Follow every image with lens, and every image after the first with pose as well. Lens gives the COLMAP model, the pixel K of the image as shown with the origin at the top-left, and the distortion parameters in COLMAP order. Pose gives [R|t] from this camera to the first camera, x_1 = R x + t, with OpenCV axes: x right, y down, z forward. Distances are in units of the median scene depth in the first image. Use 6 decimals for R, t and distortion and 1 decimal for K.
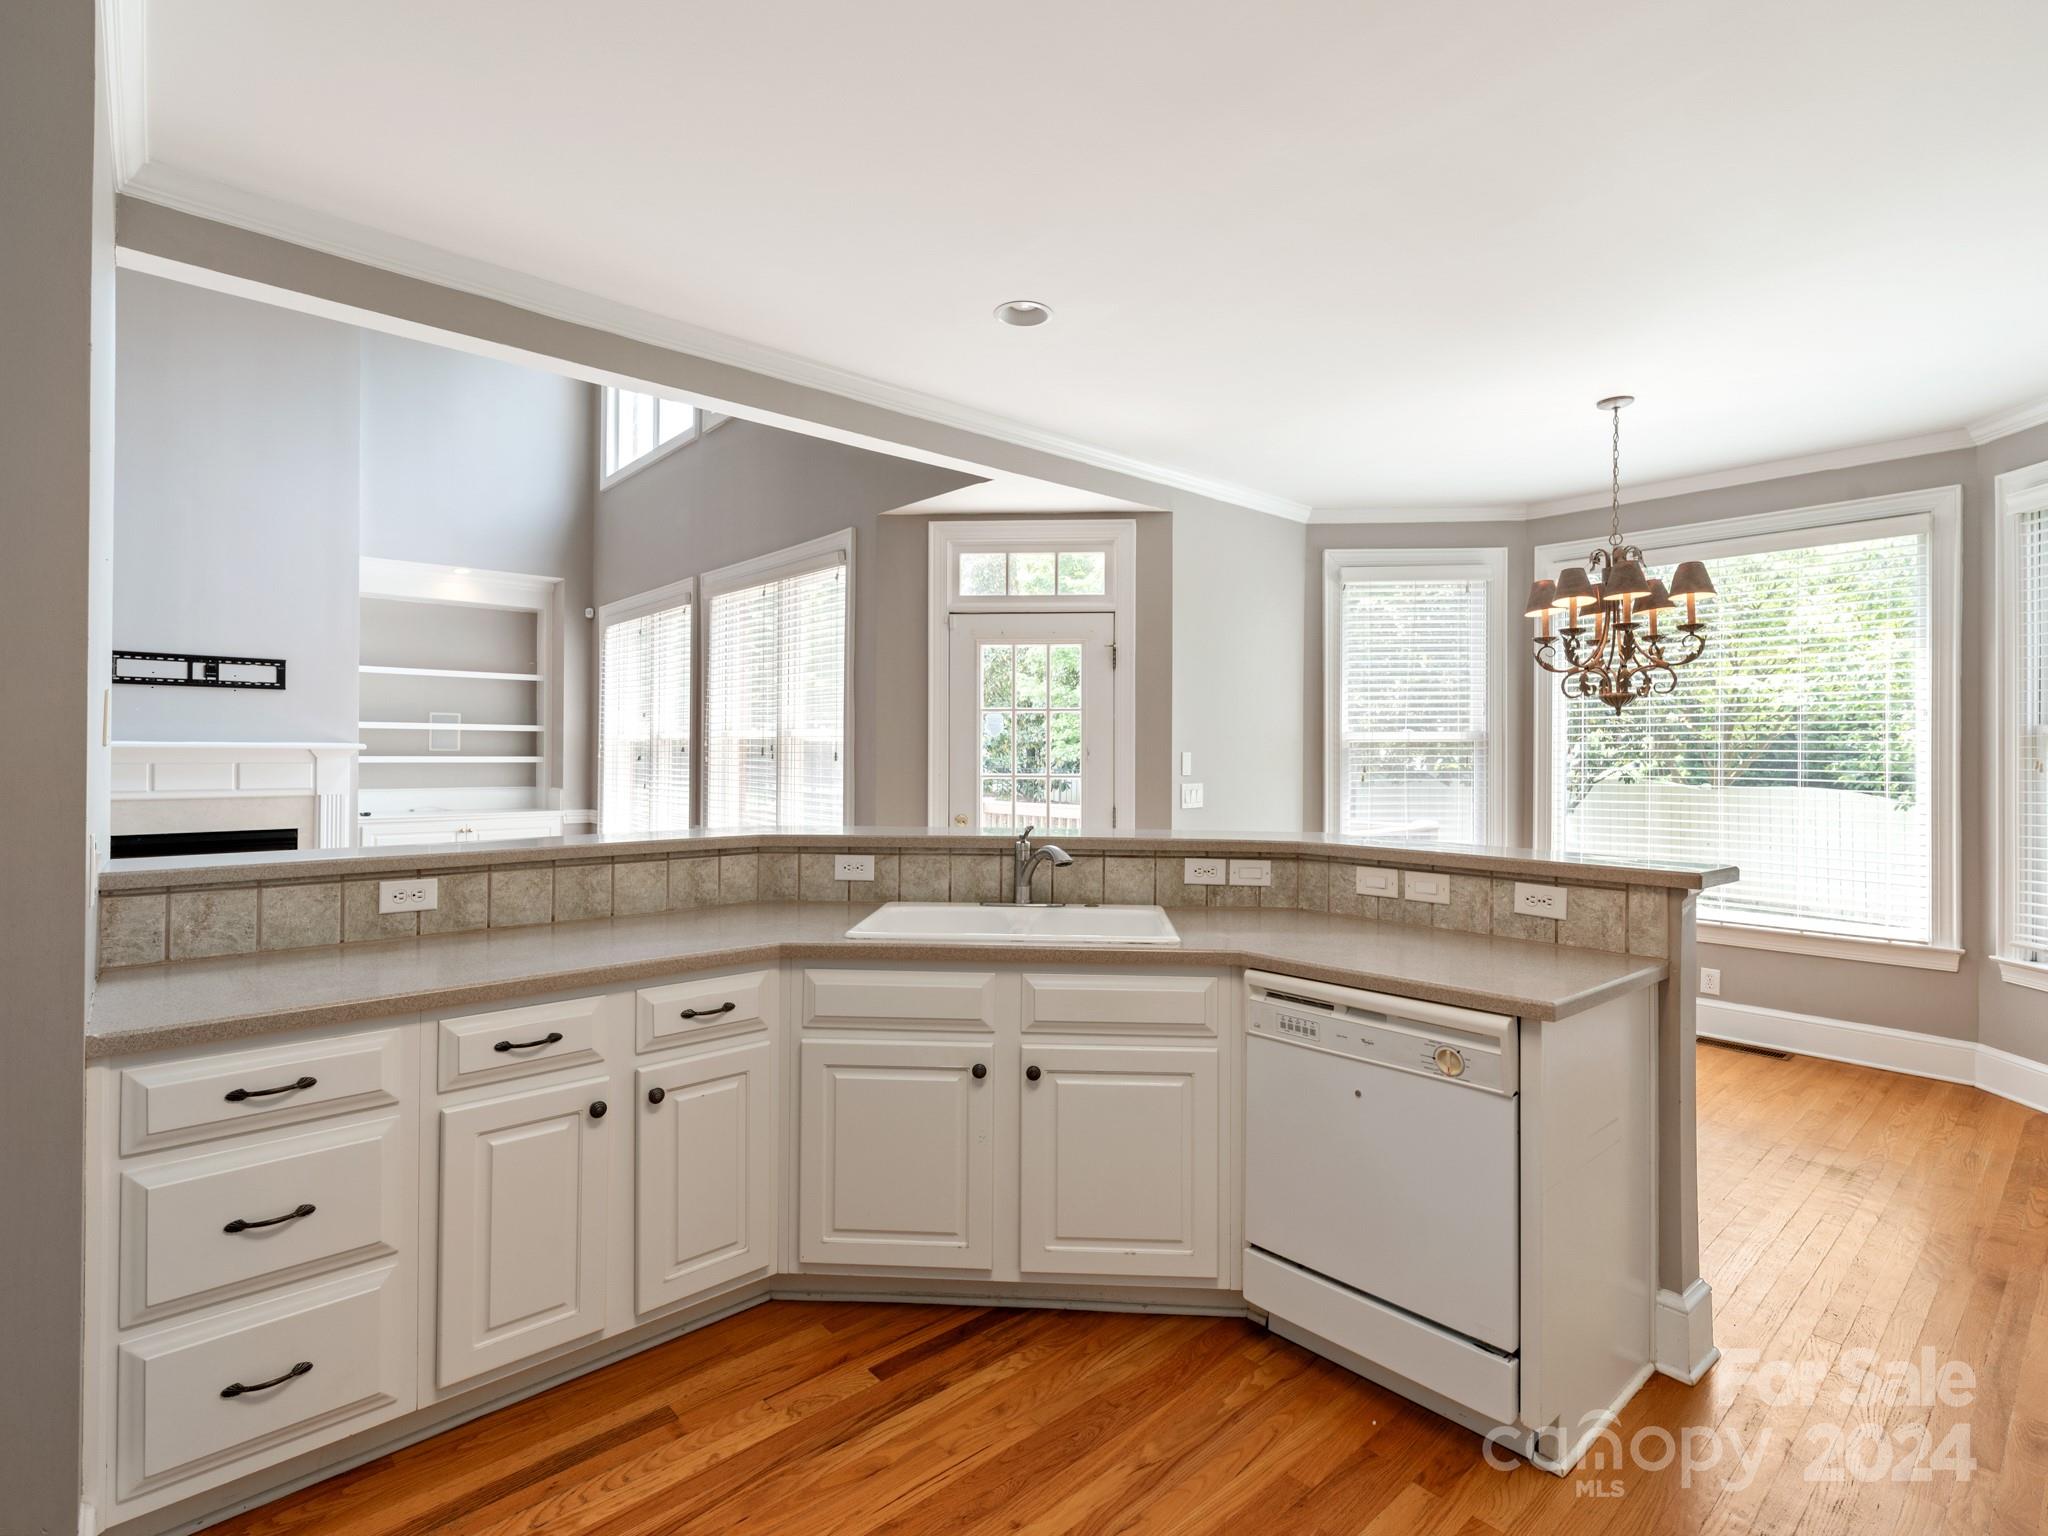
lens RADIAL K [[995.9, 0, 1030.4], [0, 995.9, 744.5], [0, 0, 1]] dist [-0.000318, -0.001799]
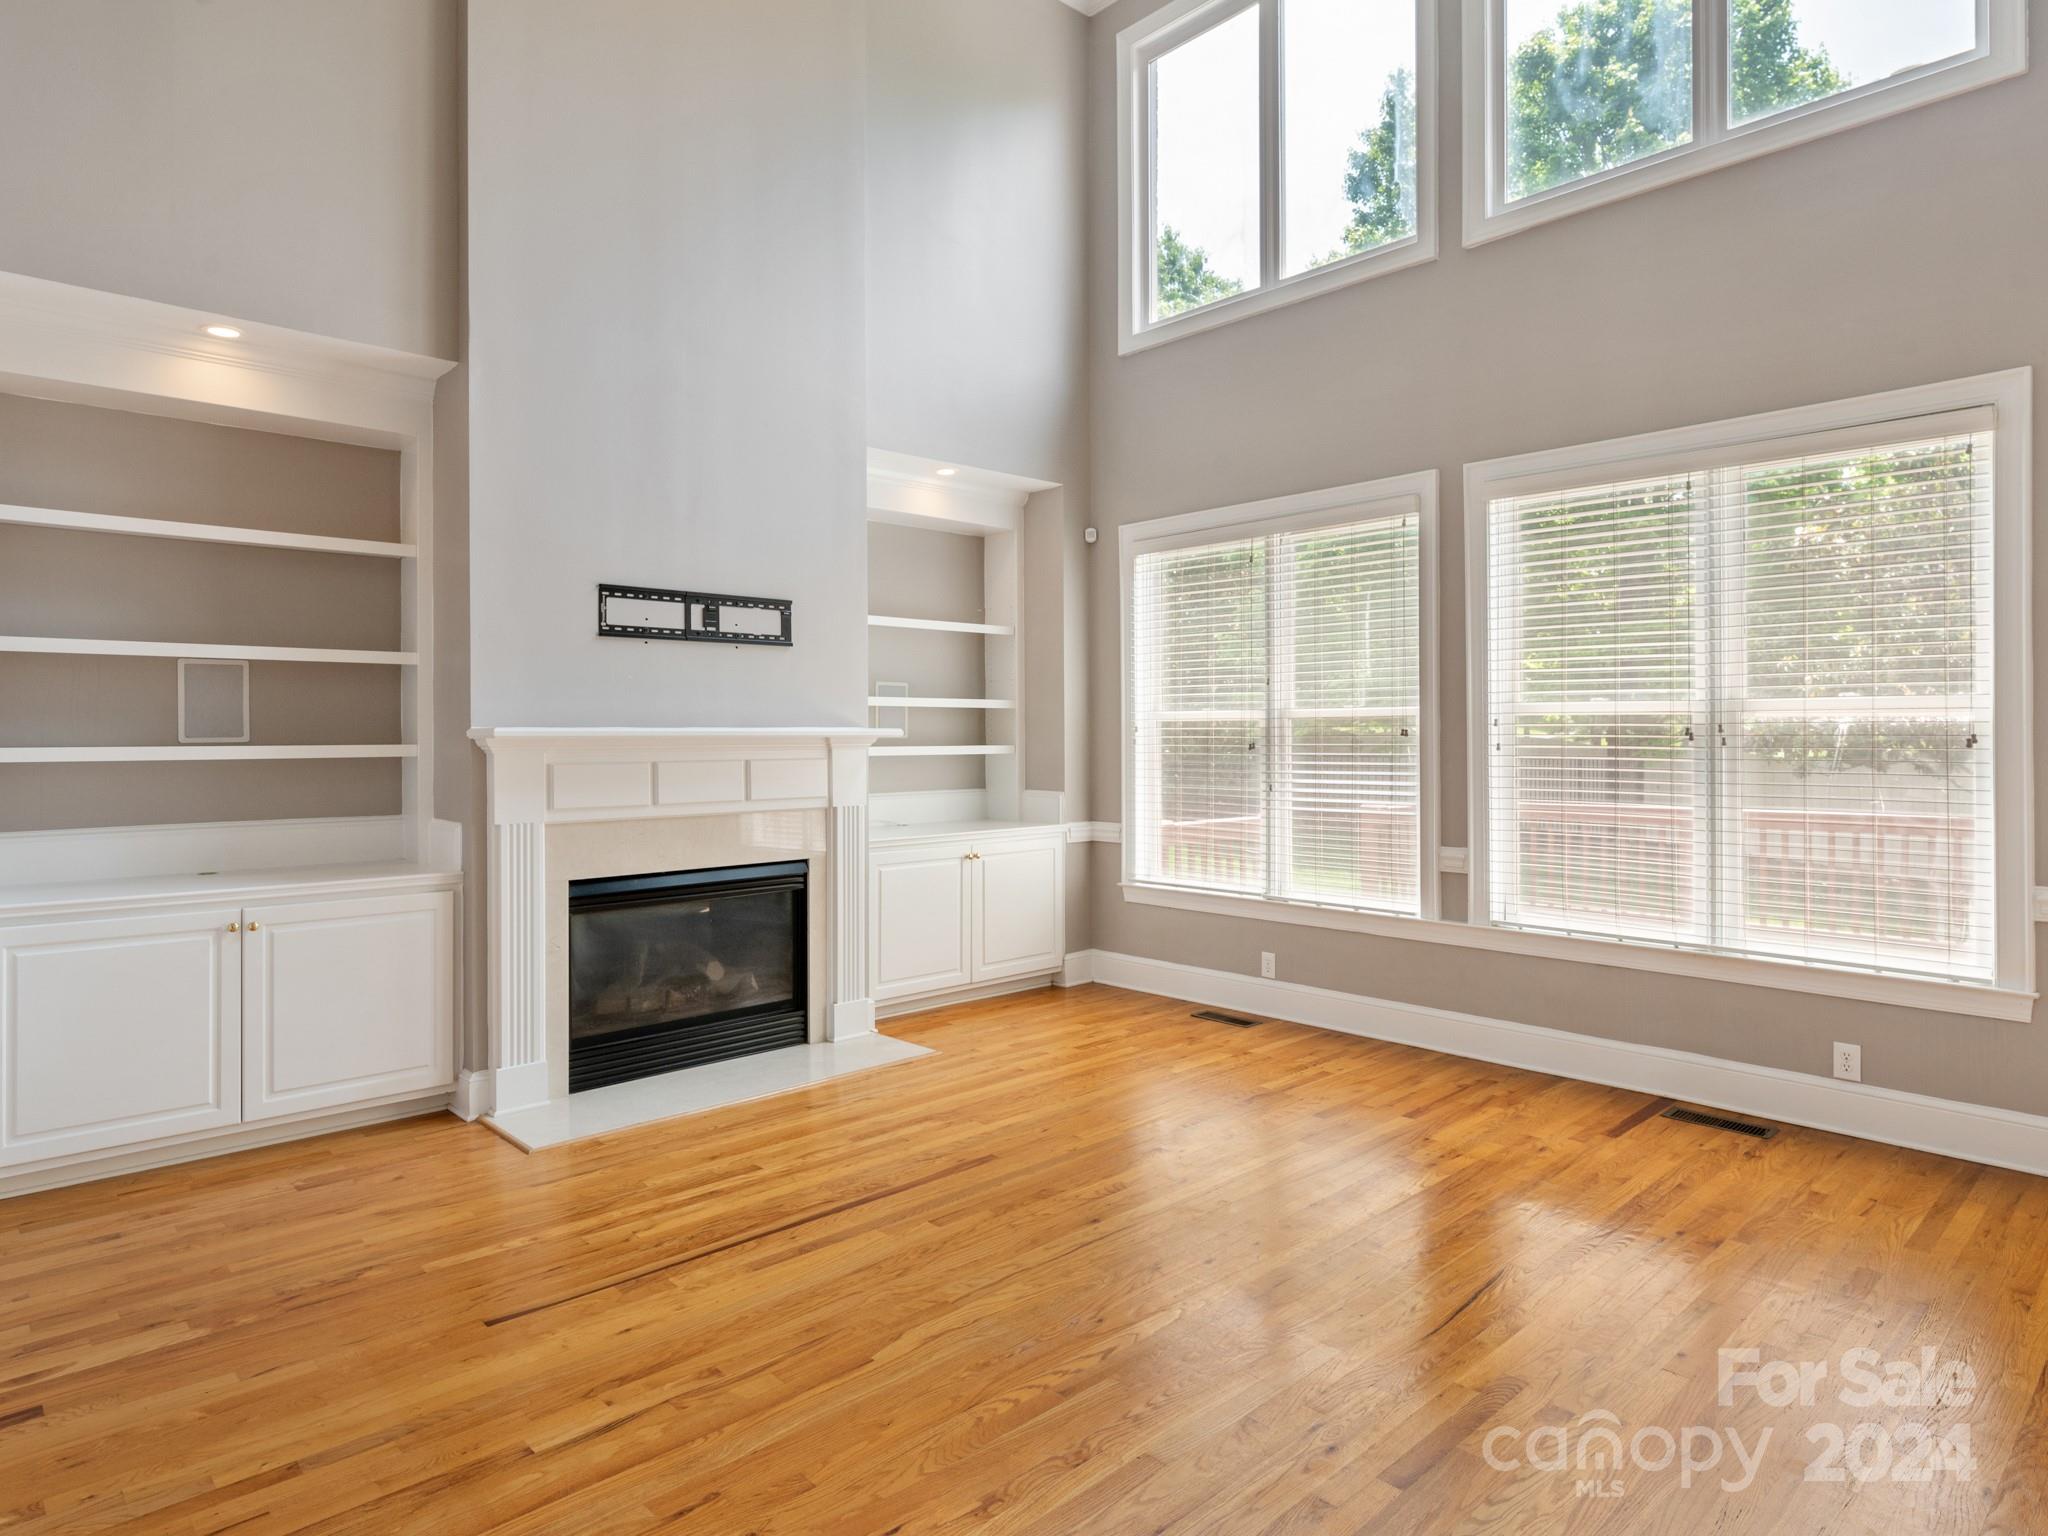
lens RADIAL K [[1200.5, 0, 1024.3], [0, 1200.5, 730.9], [0, 0, 1]] dist [0.004122, -0.000632]
pose [[0.999659, -0.007252, 0.025096, -1.141251], [0.007078, 0.999950, 0.007015, -0.007481], [-0.025145, -0.006835, 0.999660, 0.385697]]
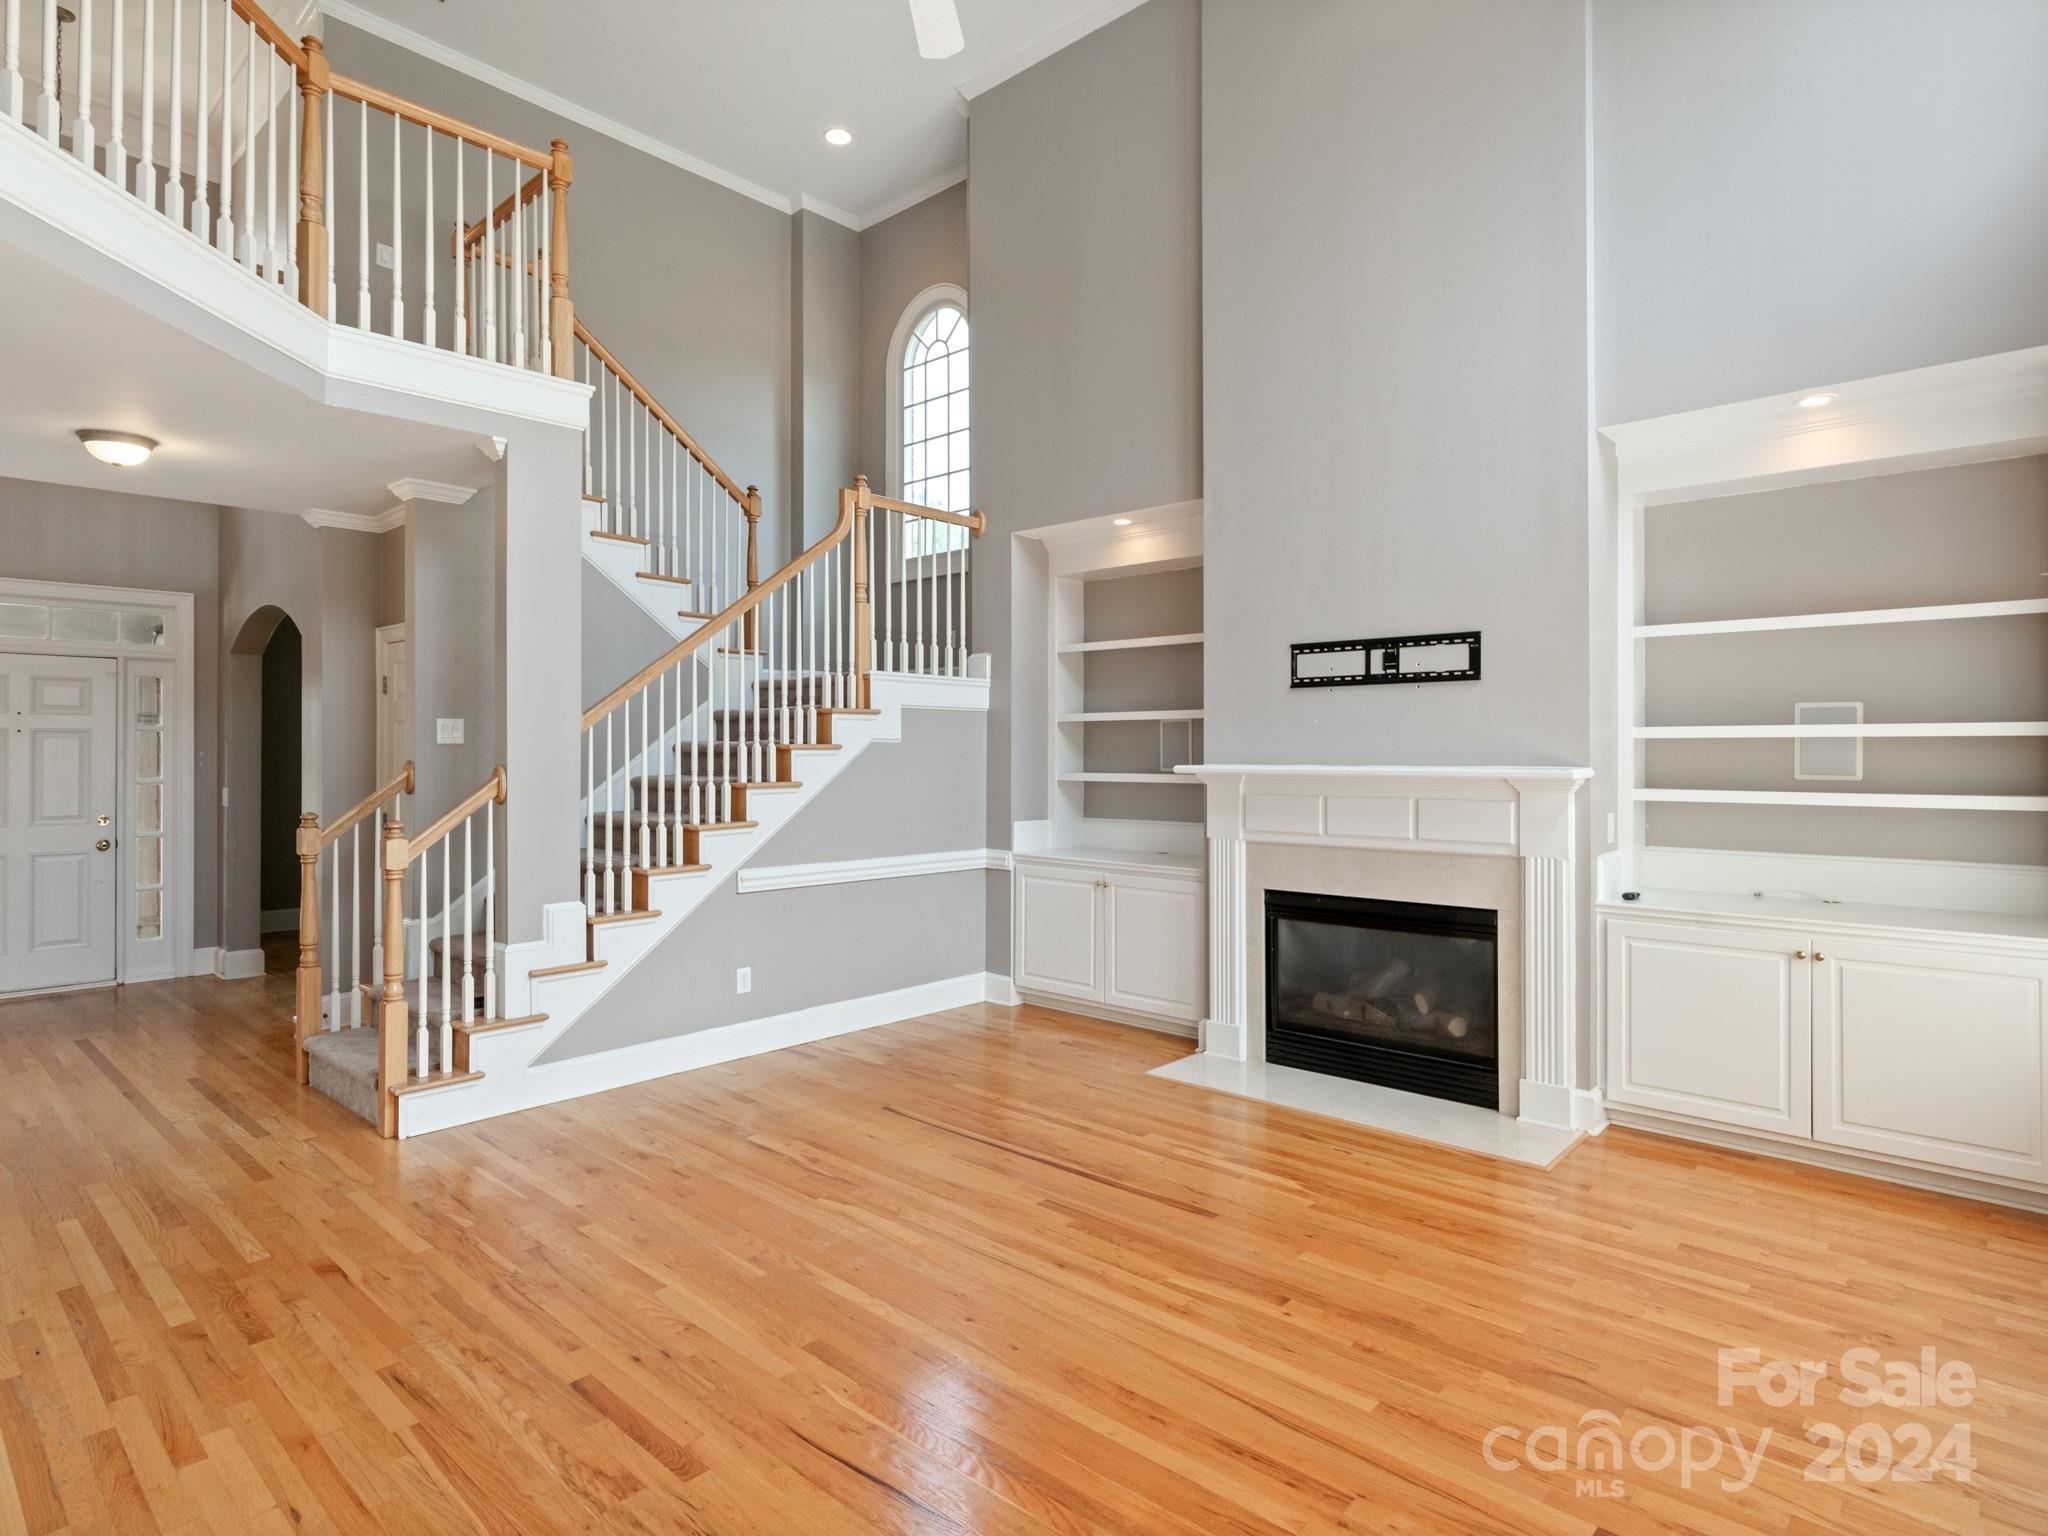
lens RADIAL K [[1104.1, 0, 1036.7], [0, 1104.1, 747.6], [0, 0, 1]] dist [0.003747, -0.006652]
pose [[0.108619, -0.009060, -0.994042, -0.192932], [0.009531, 0.999922, -0.008072, -0.019555], [0.994038, -0.008597, 0.108697, 1.213144]]
